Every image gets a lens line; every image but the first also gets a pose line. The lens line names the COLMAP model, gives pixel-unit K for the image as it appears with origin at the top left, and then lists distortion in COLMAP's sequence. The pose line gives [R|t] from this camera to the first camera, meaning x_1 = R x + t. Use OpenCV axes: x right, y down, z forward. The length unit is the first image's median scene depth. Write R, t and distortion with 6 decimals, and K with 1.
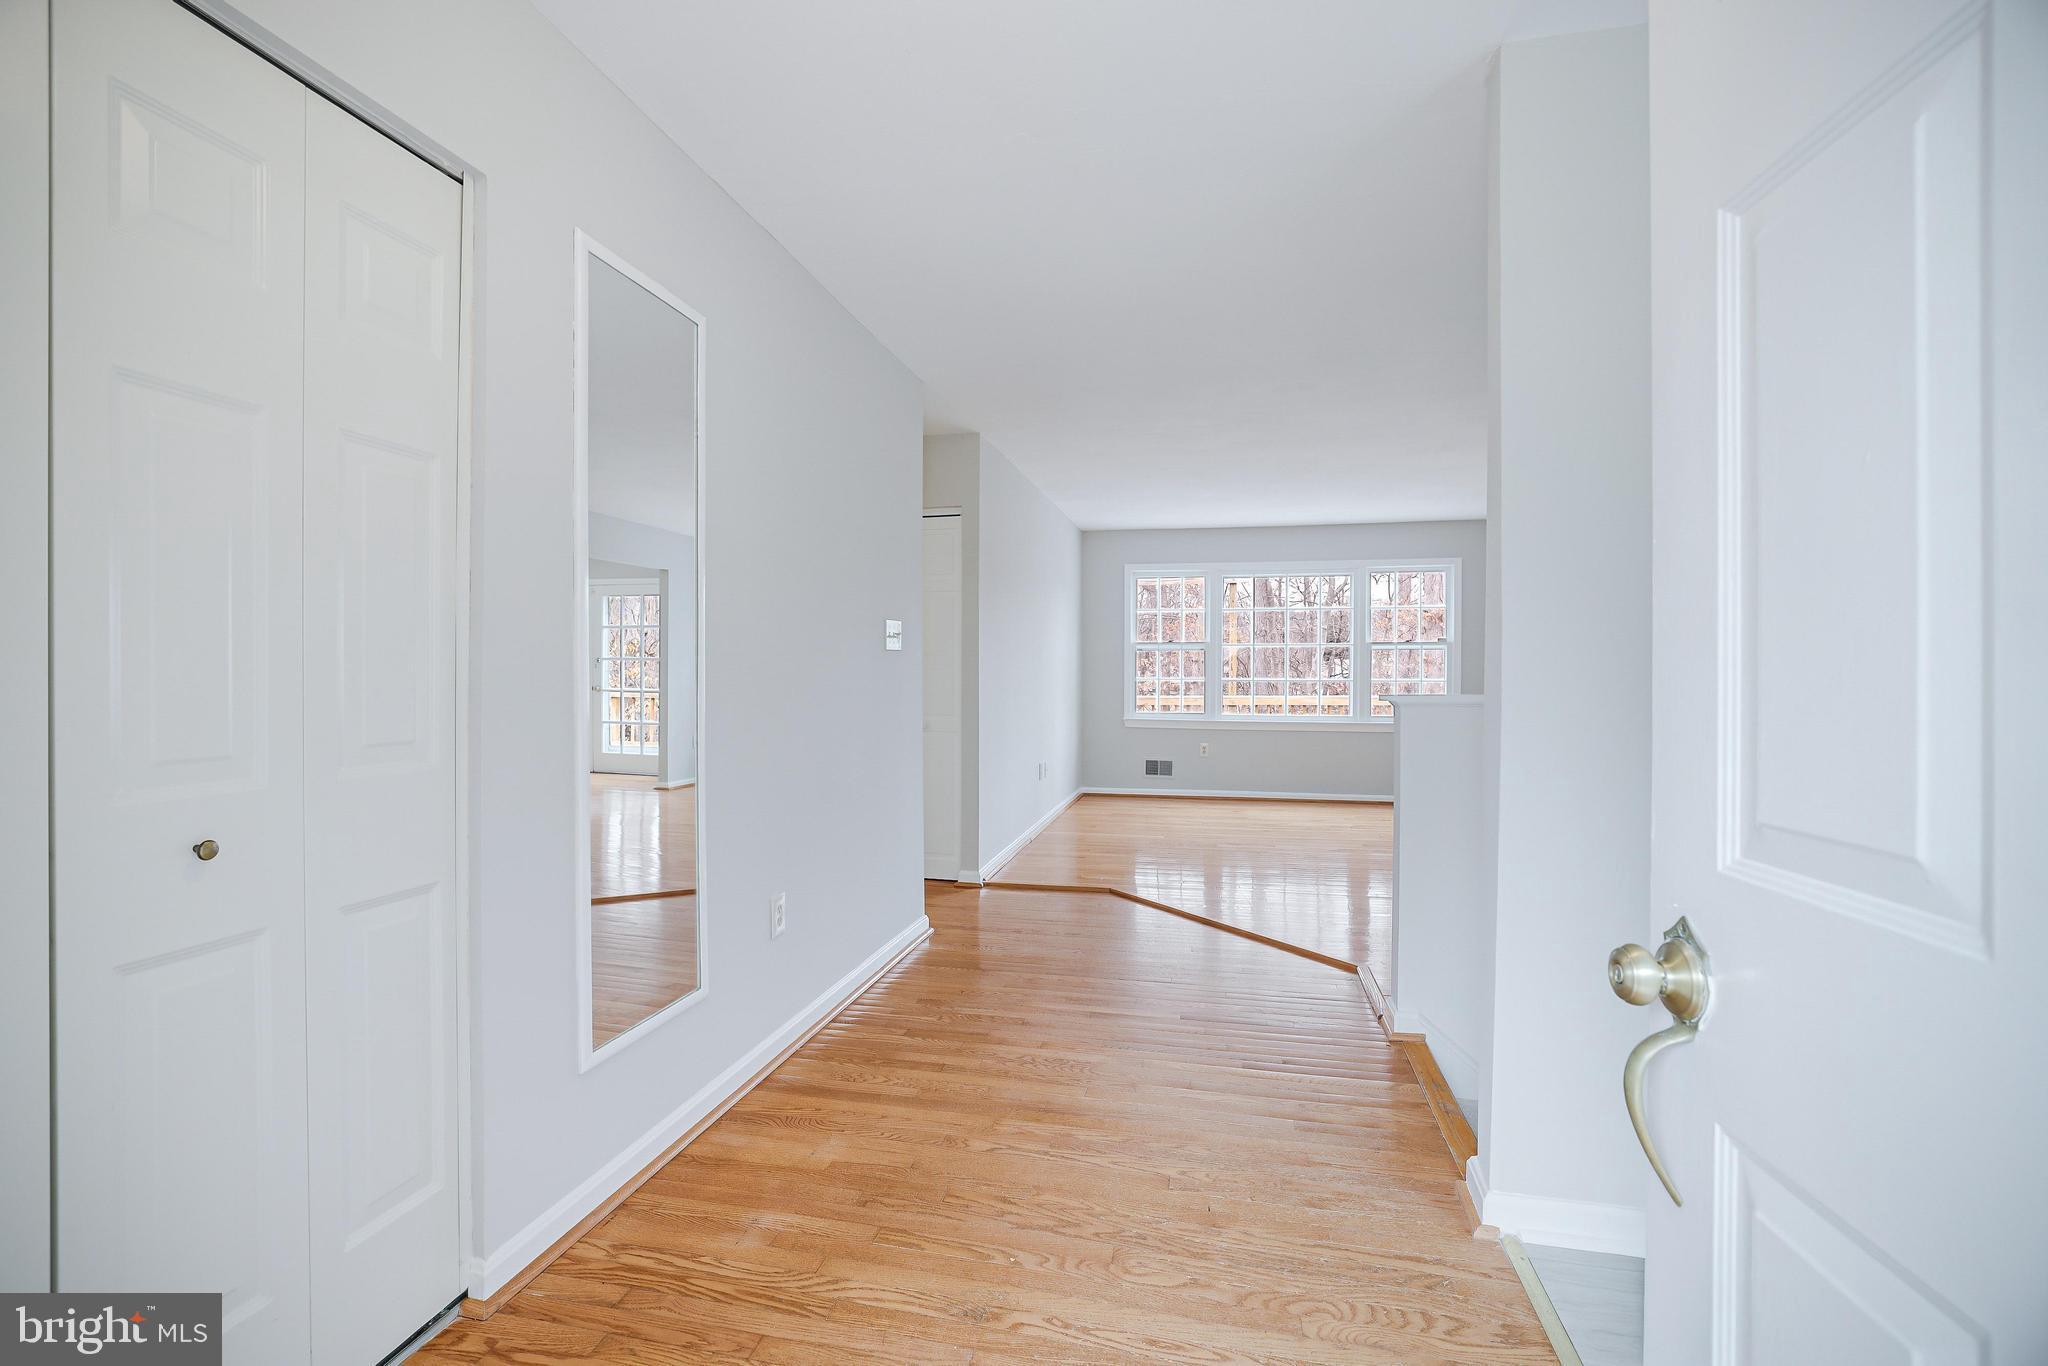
lens RADIAL K [[905.6, 0, 1006.4], [0, 905.6, 669.6], [0, 0, 1]] dist [-0.051830, 0.021695]
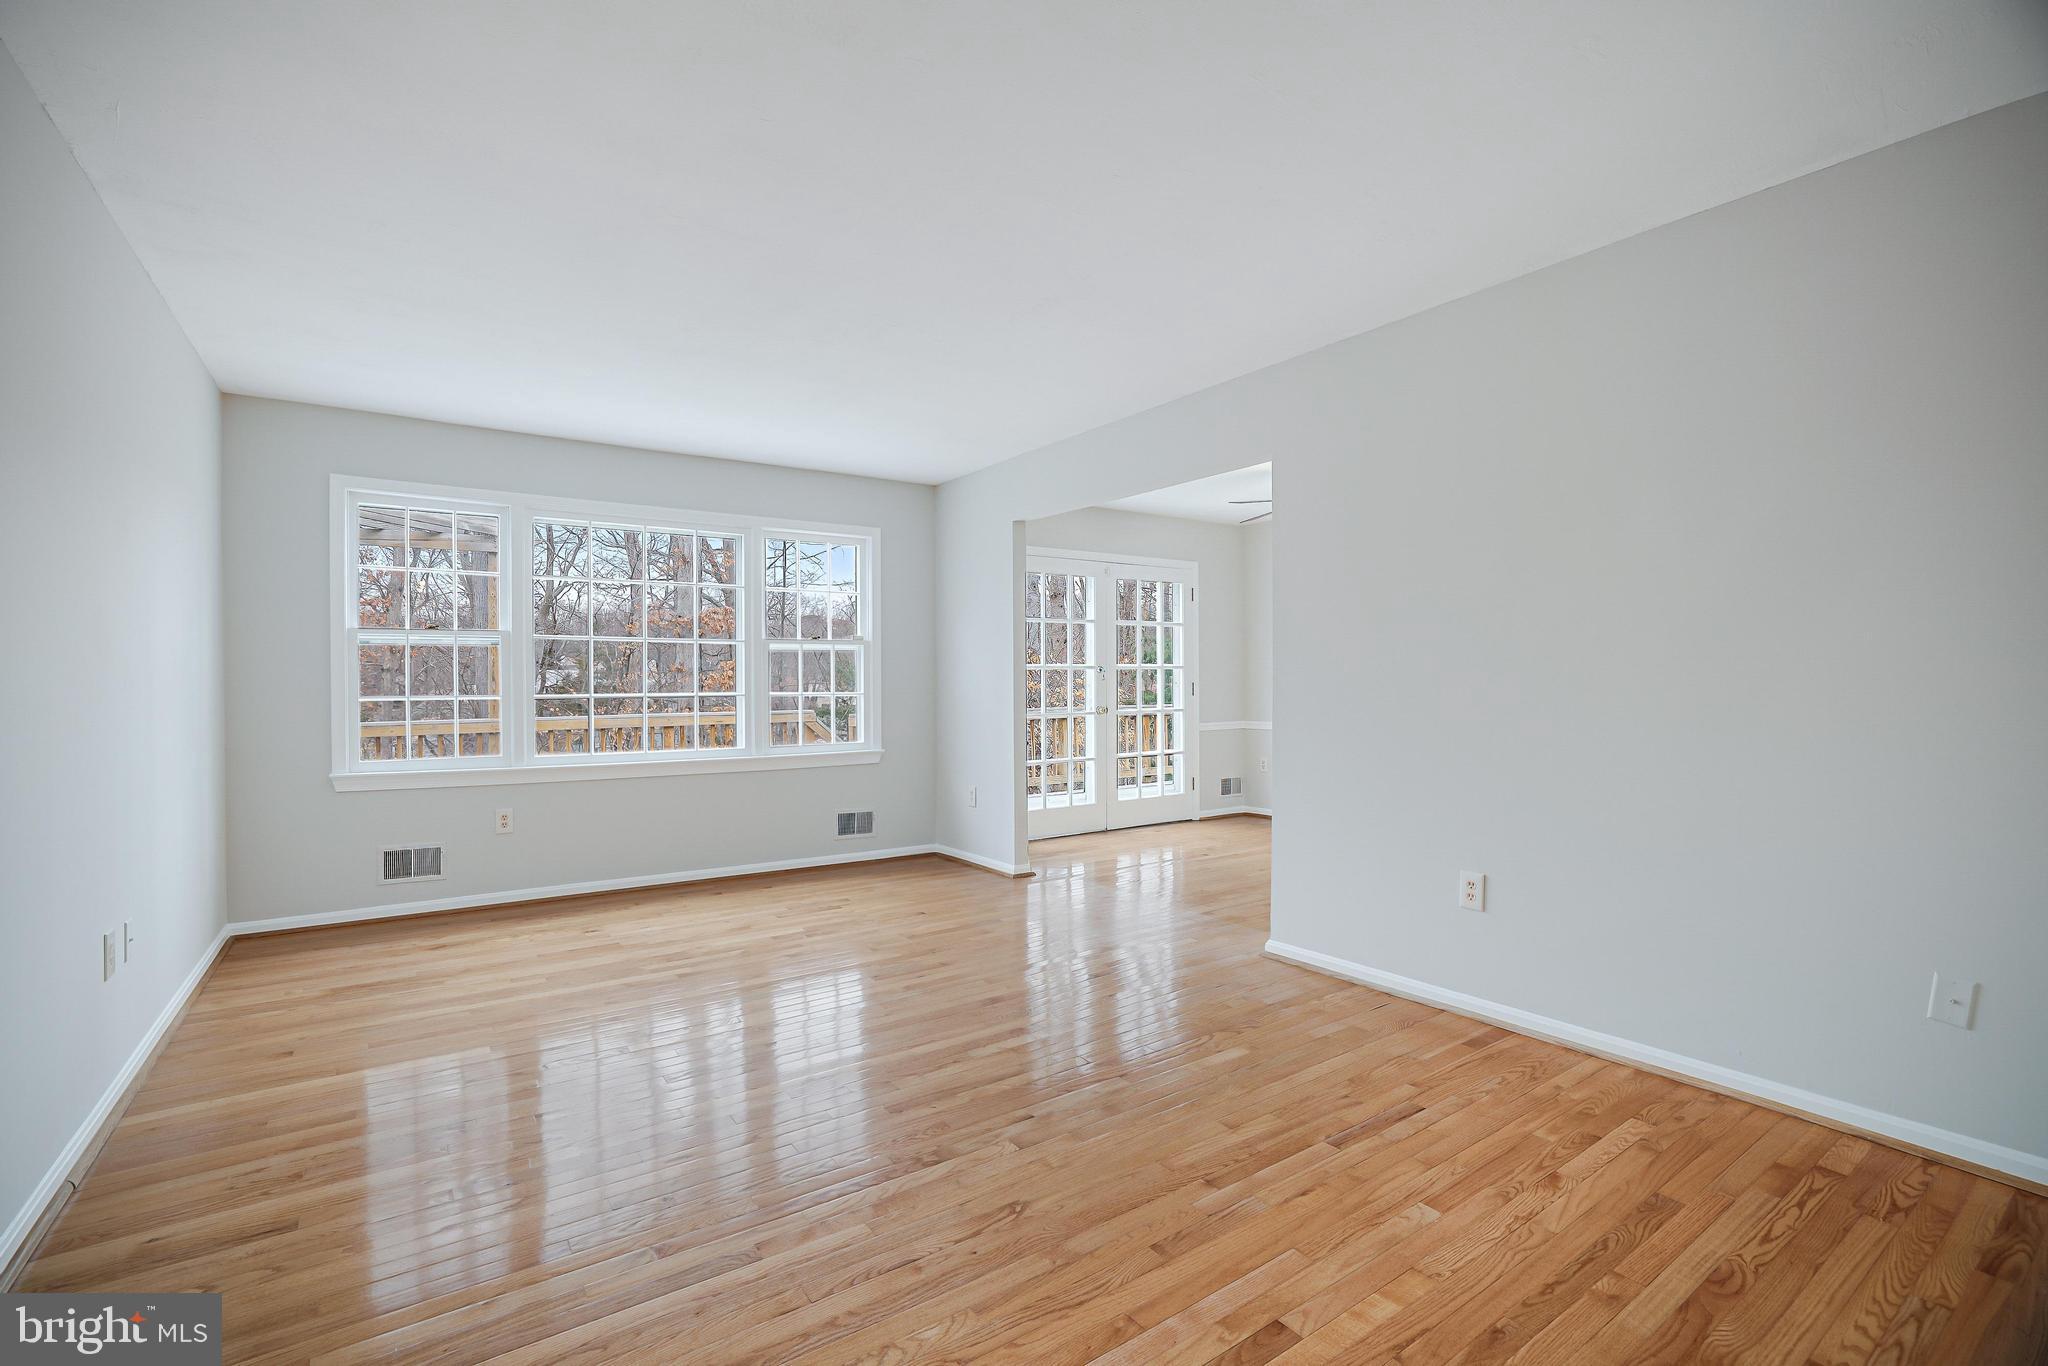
lens RADIAL K [[905.6, 0, 1006.4], [0, 905.6, 669.6], [0, 0, 1]] dist [-0.051830, 0.021695]
pose [[0.668786, 0.004772, 0.743440, 0.056125], [0.002545, 0.999959, -0.008707, 0.002185], [-0.743451, 0.007715, 0.668746, 1.572706]]
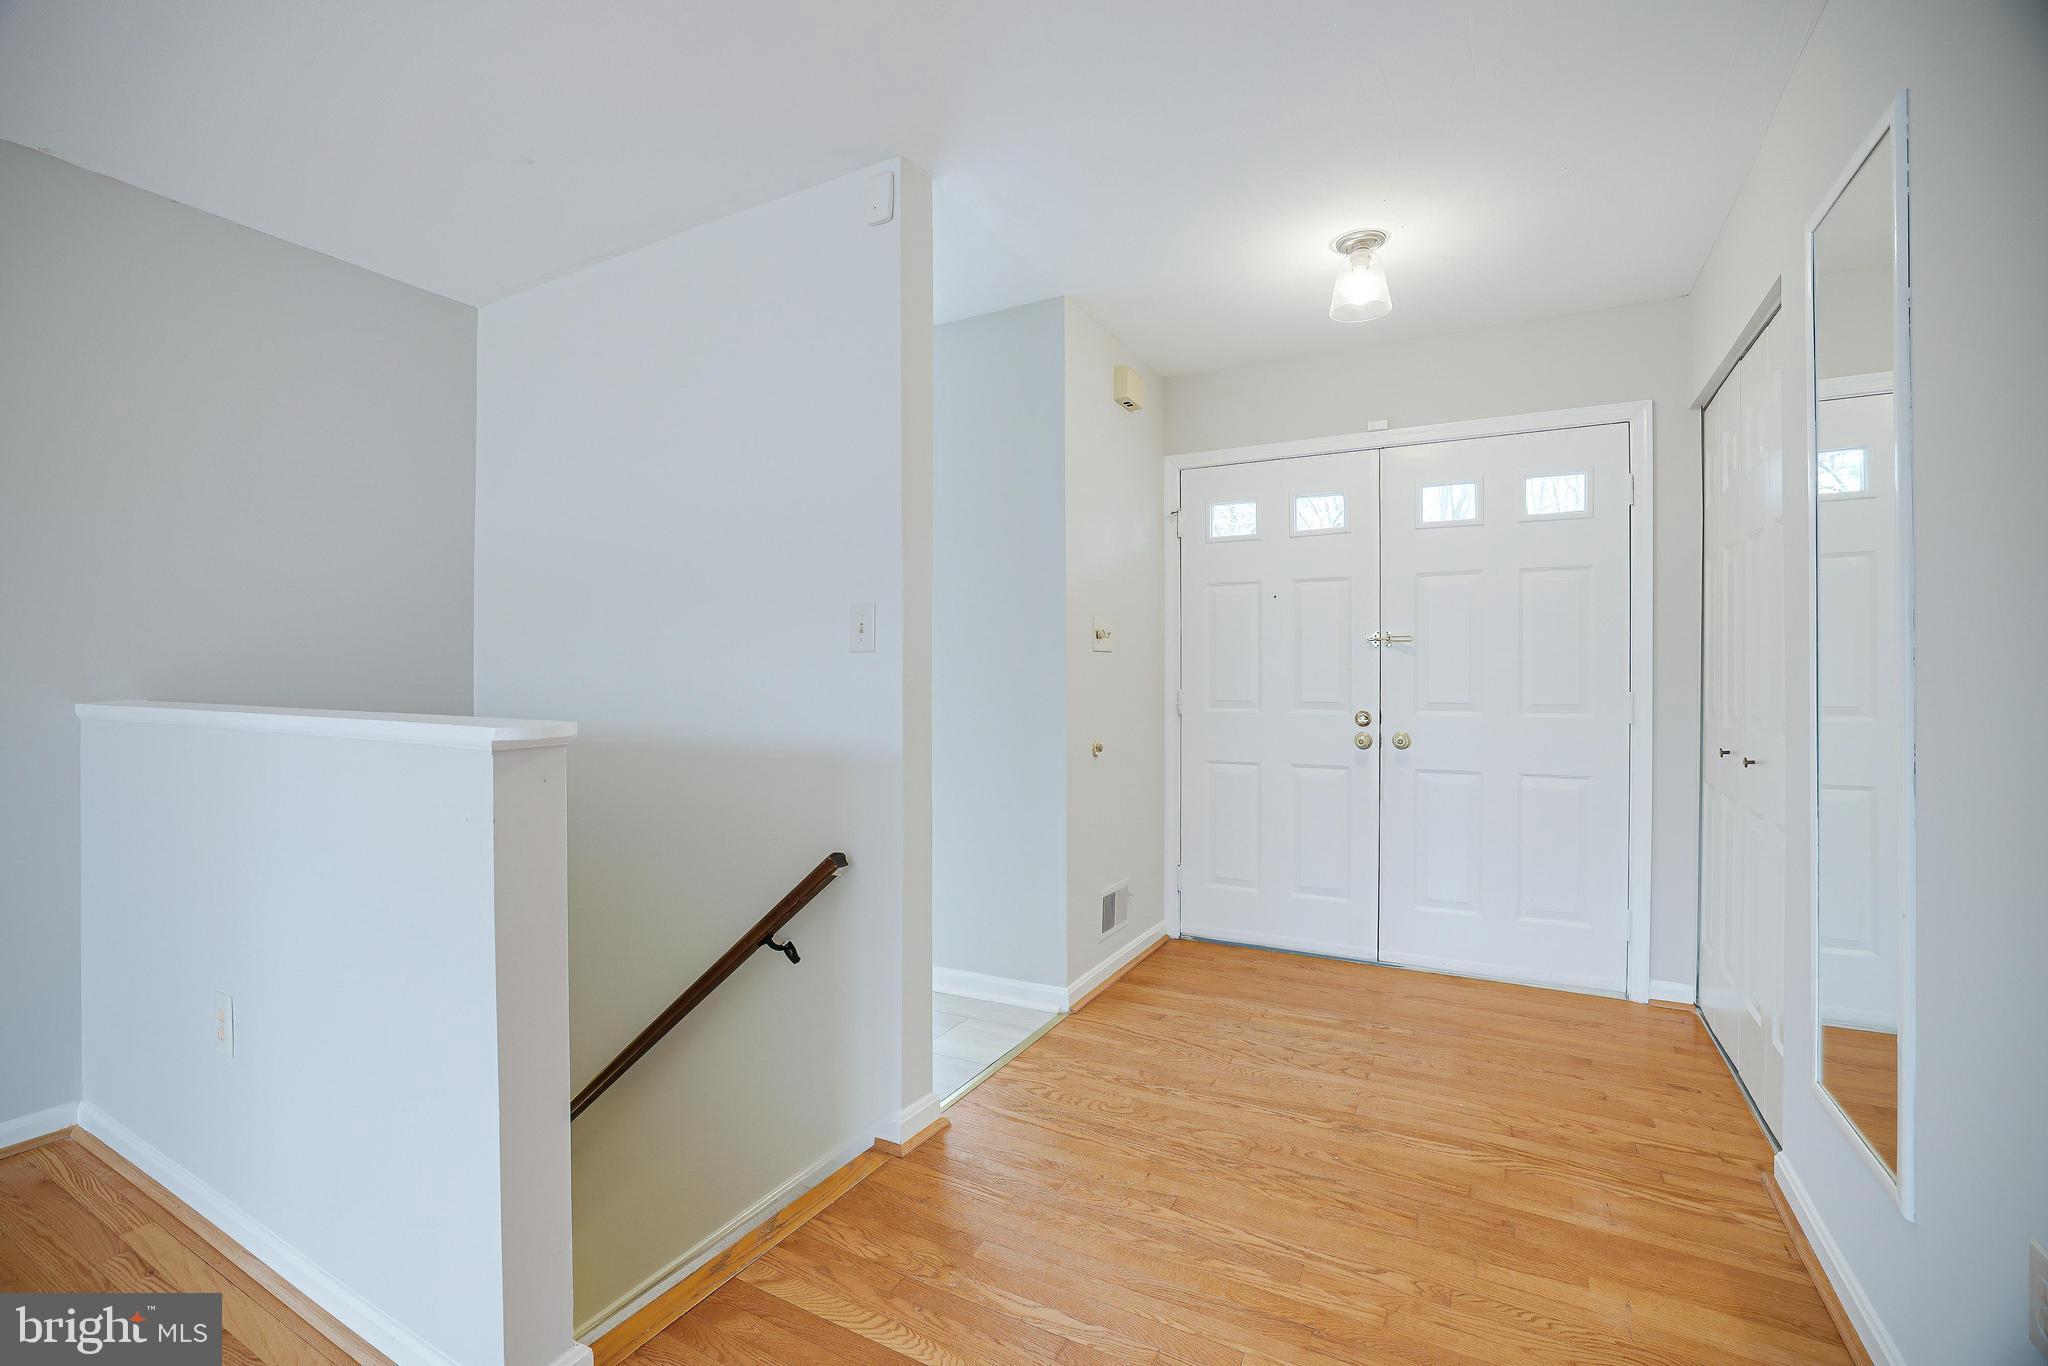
lens RADIAL K [[912.7, 0, 1006.1], [0, 912.7, 681.0], [0, 0, 1]] dist [-0.044374, 0.021673]
pose [[-0.963651, -0.003488, 0.267143, 0.097800], [-0.002431, 0.999988, 0.004285, 0.006030], [-0.267154, 0.003479, -0.963647, 1.948356]]
